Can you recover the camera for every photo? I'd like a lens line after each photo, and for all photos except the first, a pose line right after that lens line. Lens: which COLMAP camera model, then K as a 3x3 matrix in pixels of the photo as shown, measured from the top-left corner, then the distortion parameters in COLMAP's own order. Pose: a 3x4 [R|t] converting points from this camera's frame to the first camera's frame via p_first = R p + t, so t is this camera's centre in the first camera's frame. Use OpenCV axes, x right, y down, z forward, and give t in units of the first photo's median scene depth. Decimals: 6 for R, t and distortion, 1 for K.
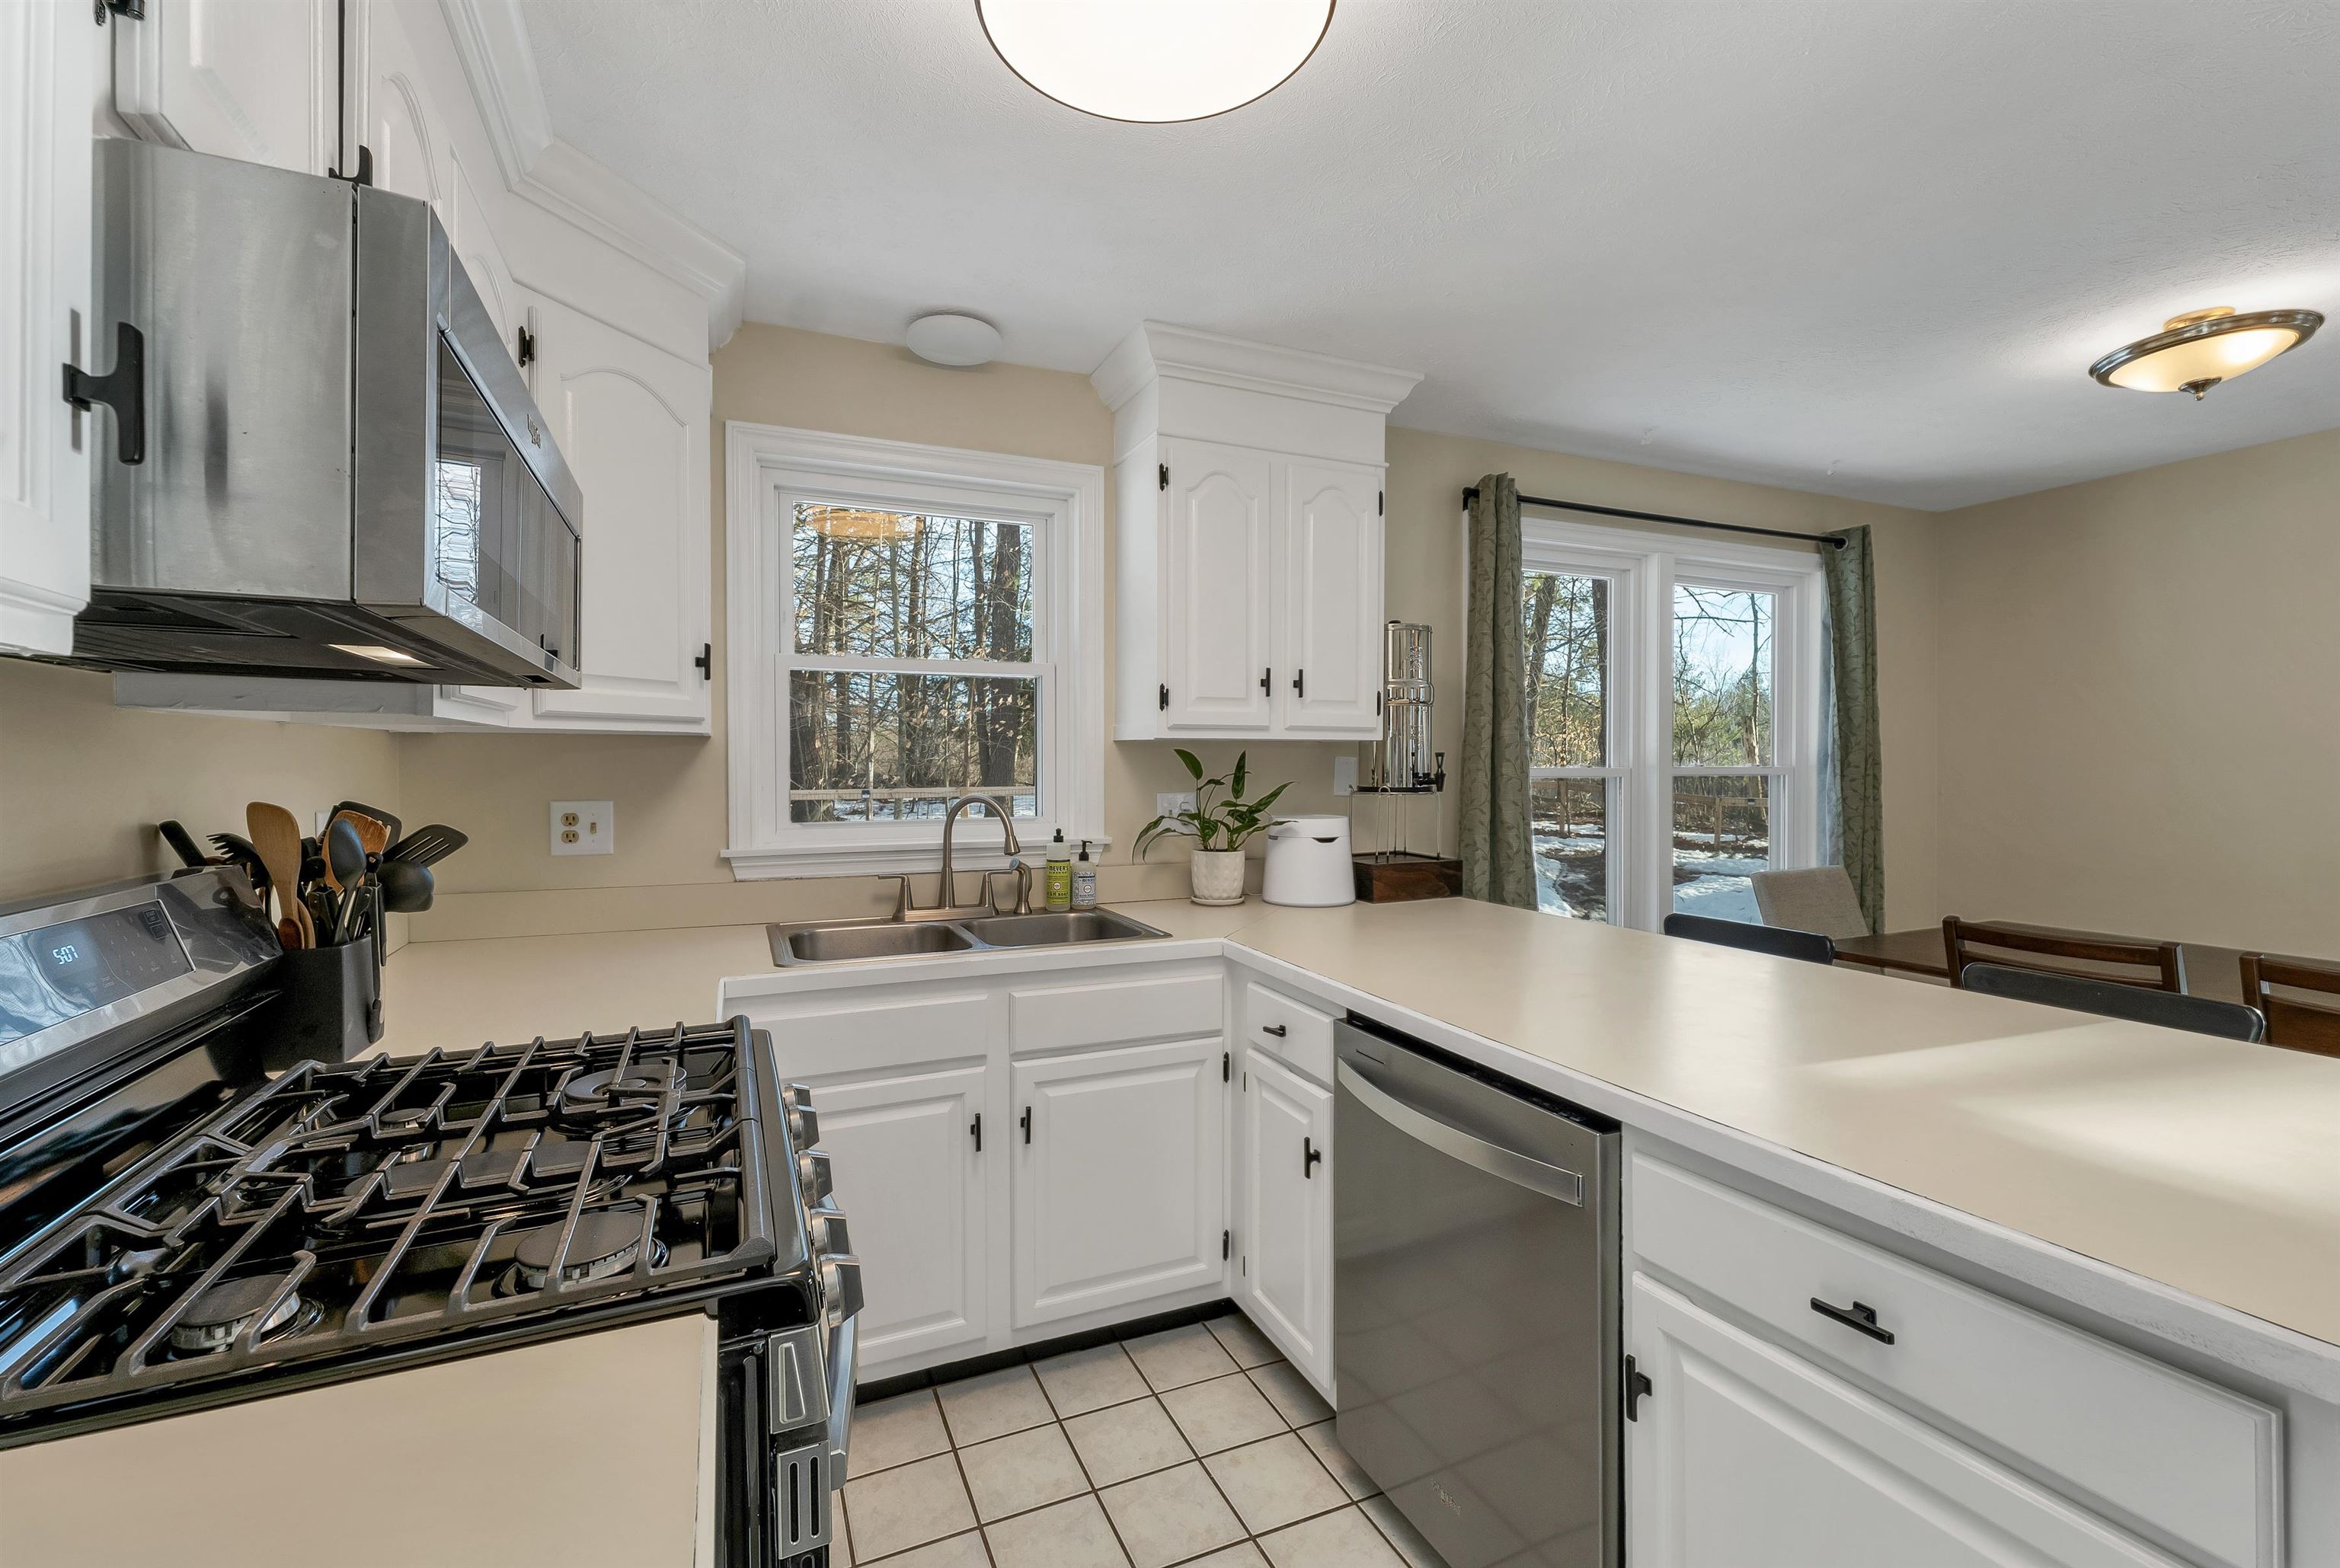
lens RADIAL K [[998.7, 0, 1171.5], [0, 998.7, 772.5], [0, 0, 1]] dist [0.001905, 0.000515]
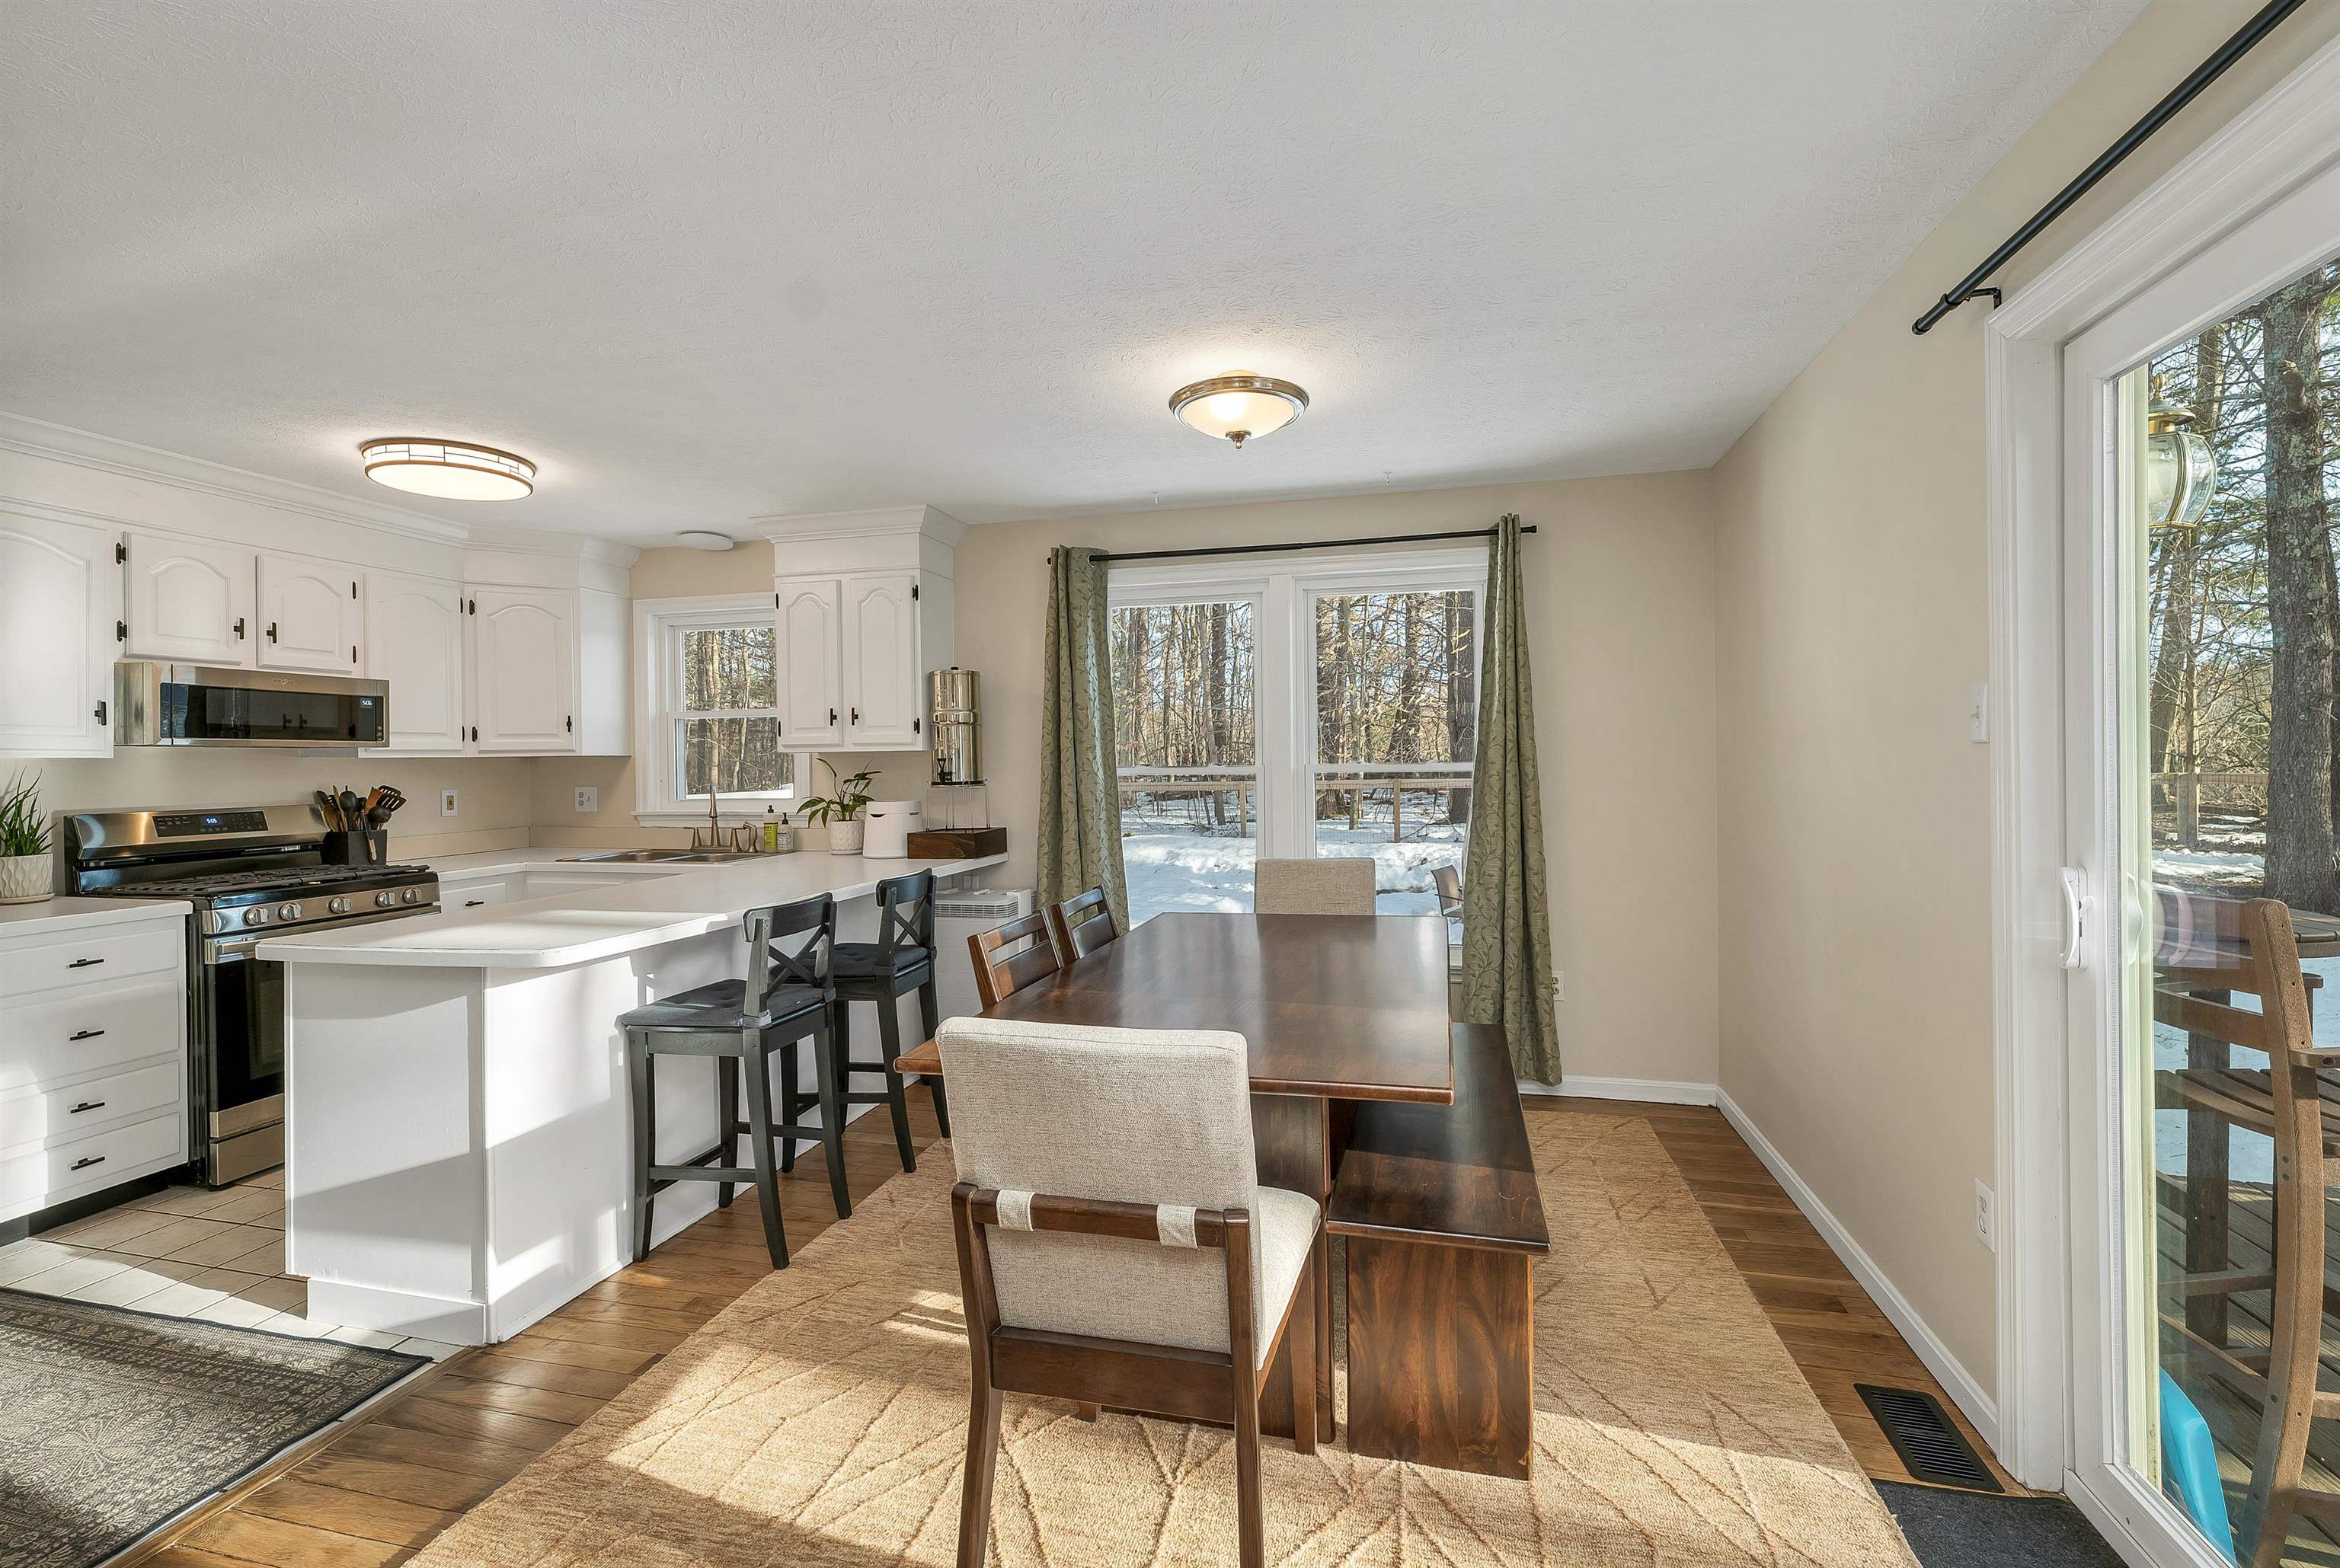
lens RADIAL K [[1021.3, 0, 1173.1], [0, 1021.3, 763.4], [0, 0, 1]] dist [0.000185, 0.000368]
pose [[0.788077, -0.006177, -0.615546, 1.472752], [0.005867, 0.999980, -0.002523, -0.007423], [0.615549, -0.001623, 0.788097, 0.030979]]
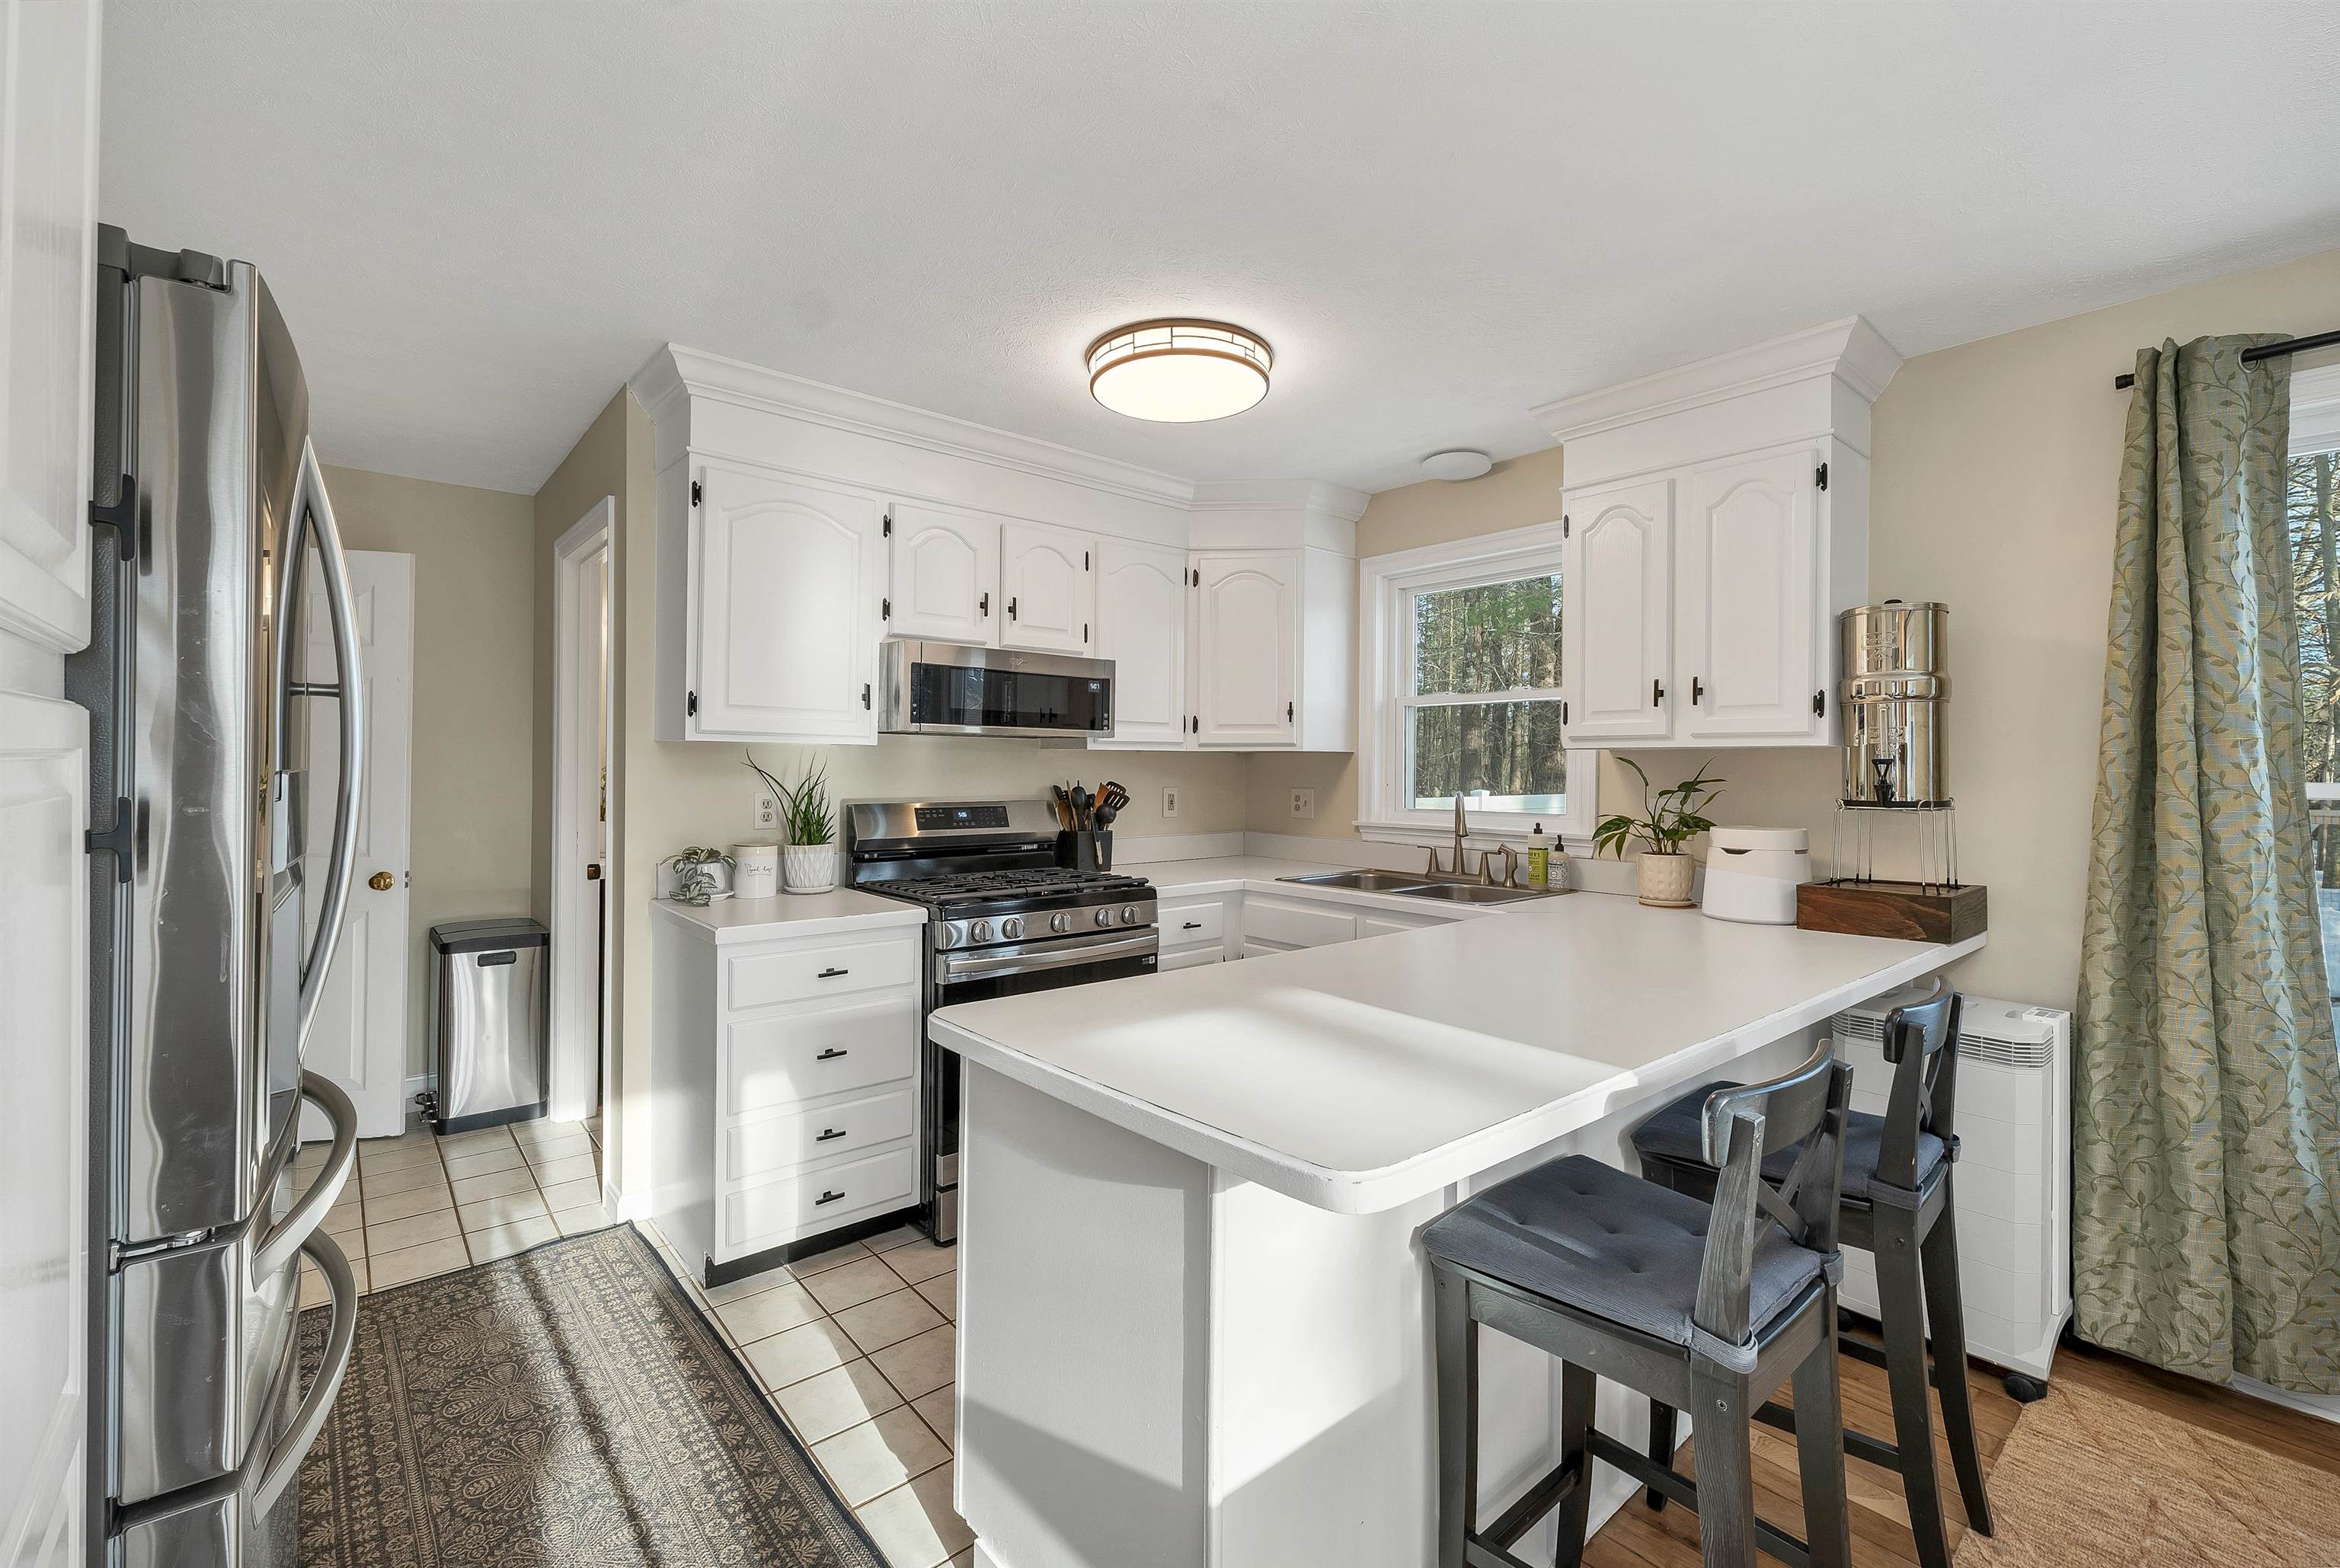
lens RADIAL K [[998.7, 0, 1171.5], [0, 998.7, 772.5], [0, 0, 1]] dist [0.001905, 0.000515]
pose [[0.285801, 0.008125, -0.958254, 0.903458], [-0.015521, 0.999872, 0.003849, -0.003497], [0.958163, 0.013773, 0.285891, 0.205043]]
